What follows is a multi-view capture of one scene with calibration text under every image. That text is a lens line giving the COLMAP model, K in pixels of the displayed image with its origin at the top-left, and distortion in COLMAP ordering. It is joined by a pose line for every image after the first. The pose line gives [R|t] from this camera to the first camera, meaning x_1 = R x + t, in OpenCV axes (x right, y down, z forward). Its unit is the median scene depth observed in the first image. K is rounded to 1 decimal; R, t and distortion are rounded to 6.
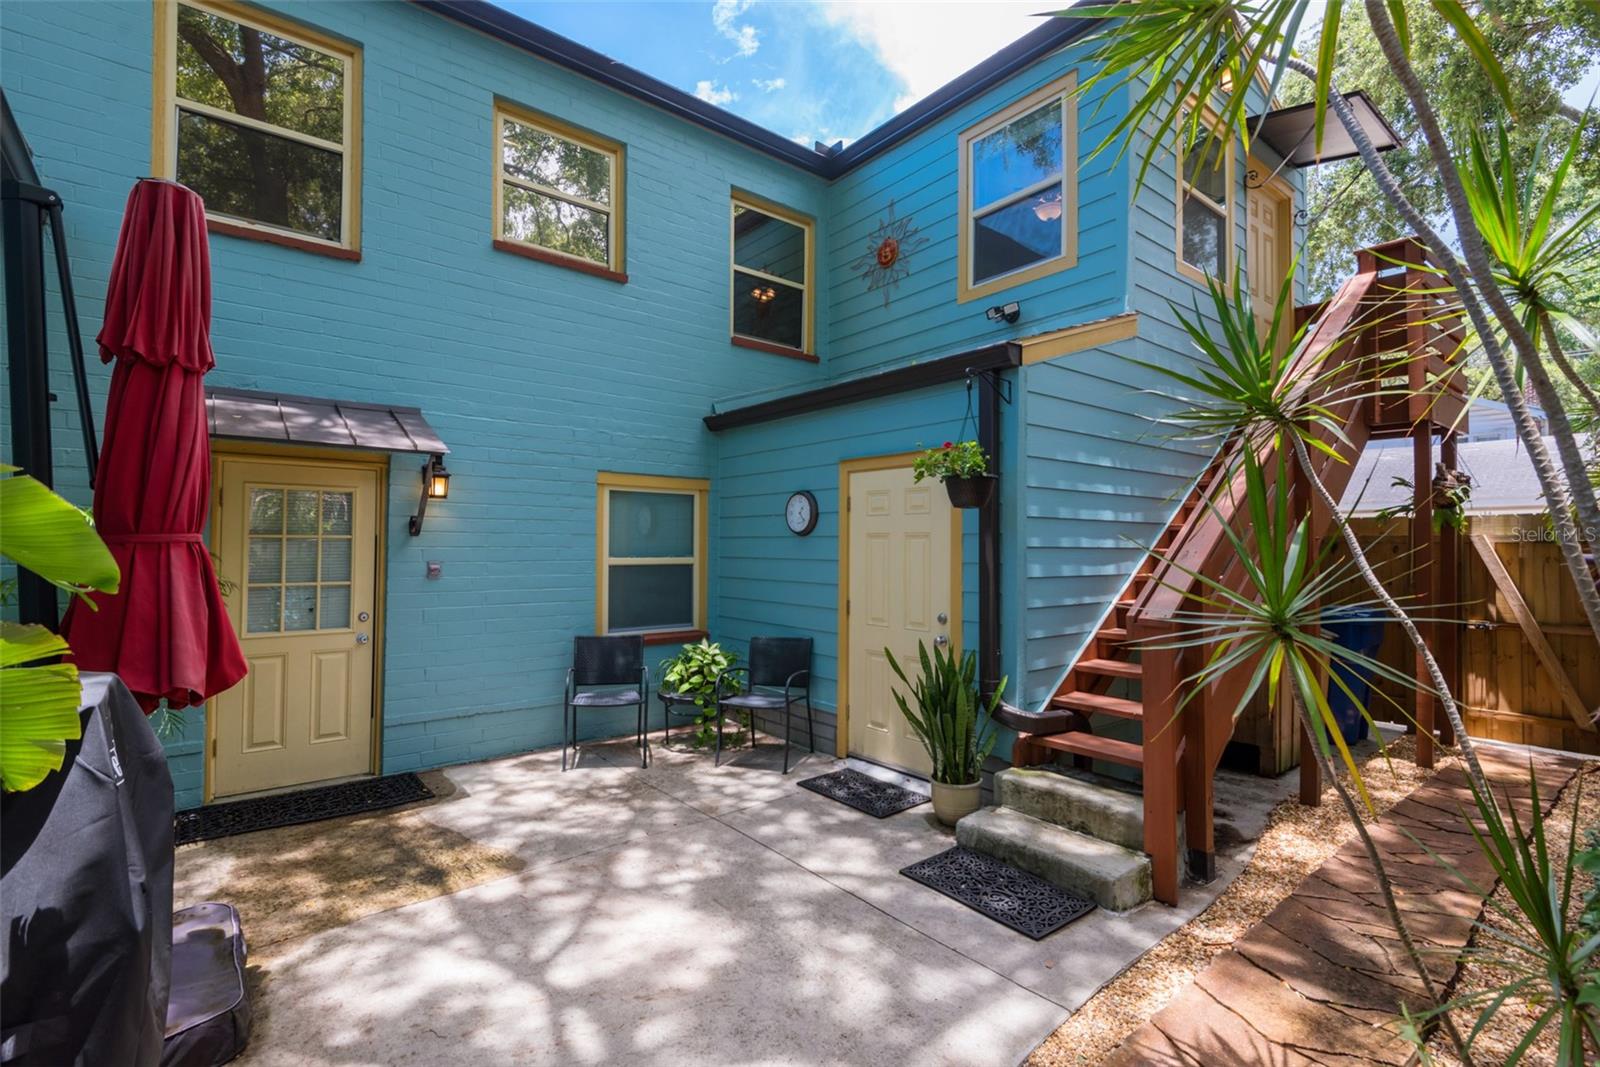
lens RADIAL K [[726.8, 0, 800.0], [0, 726.8, 533.5], [0, 0, 1]] dist [0.001357, -0.000180]
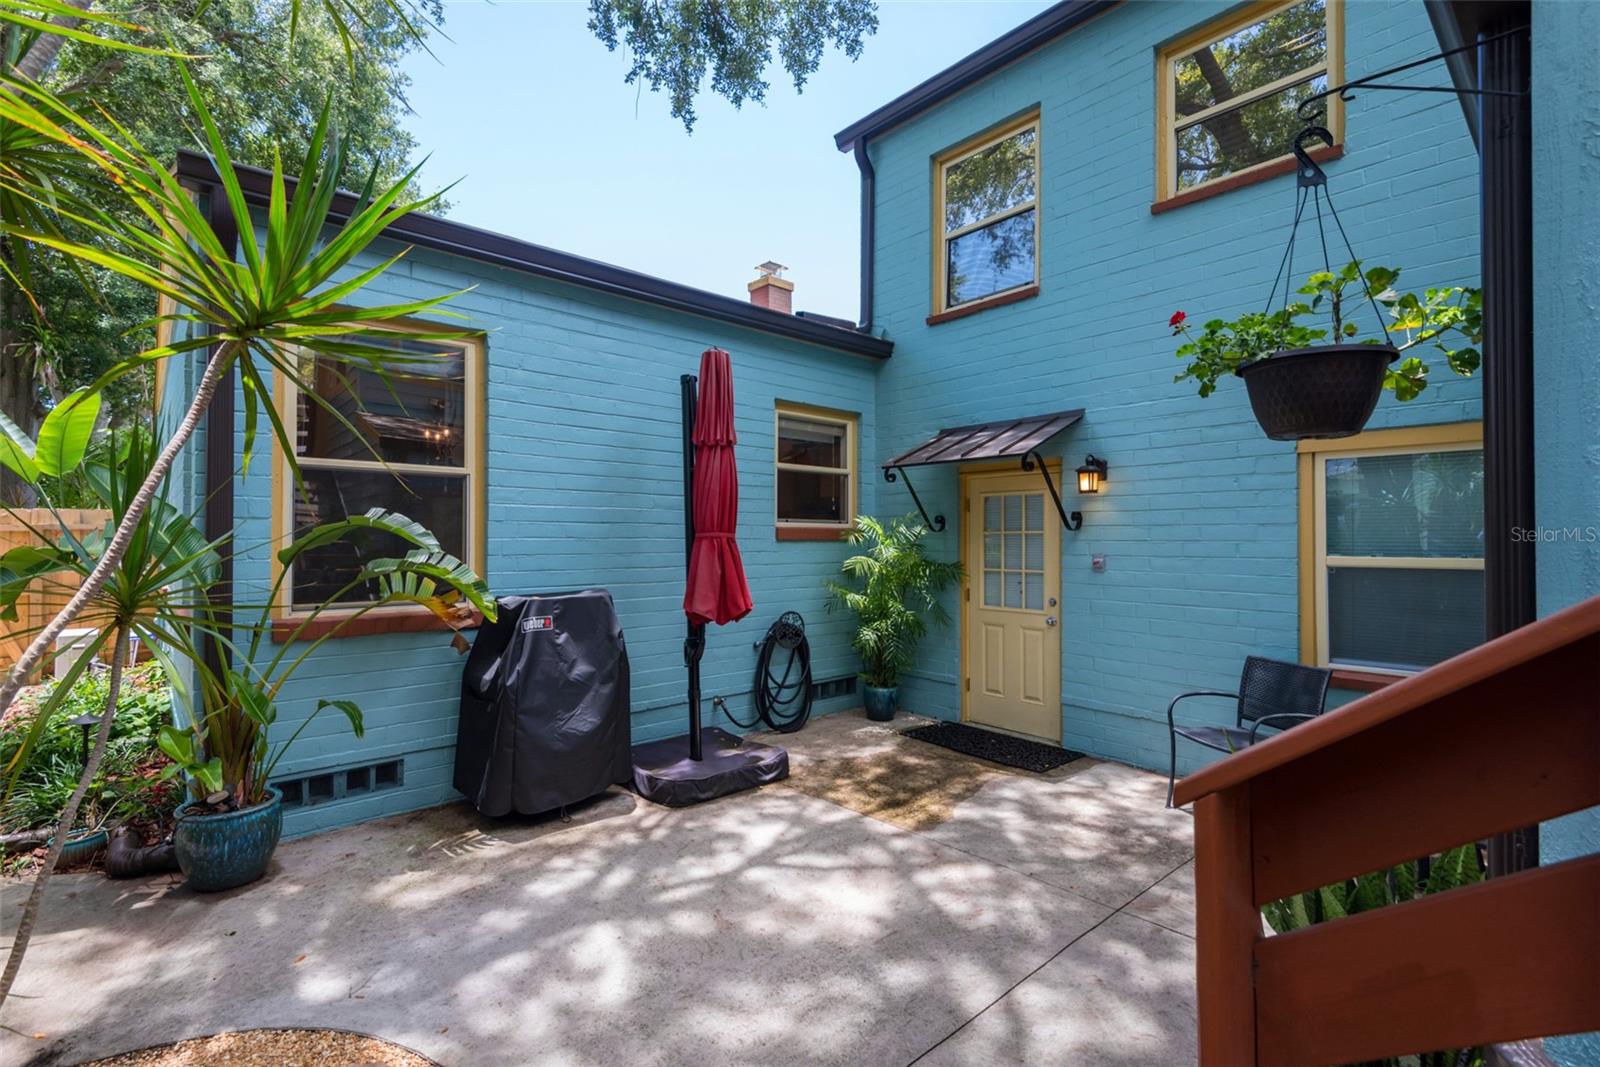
lens RADIAL K [[726.8, 0, 800.0], [0, 726.8, 533.5], [0, 0, 1]] dist [0.001357, -0.000180]
pose [[0.050844, -0.010567, -0.998651, 0.695134], [0.013936, 0.999854, -0.009870, 0.016938], [0.998609, -0.013415, 0.050984, 0.732939]]
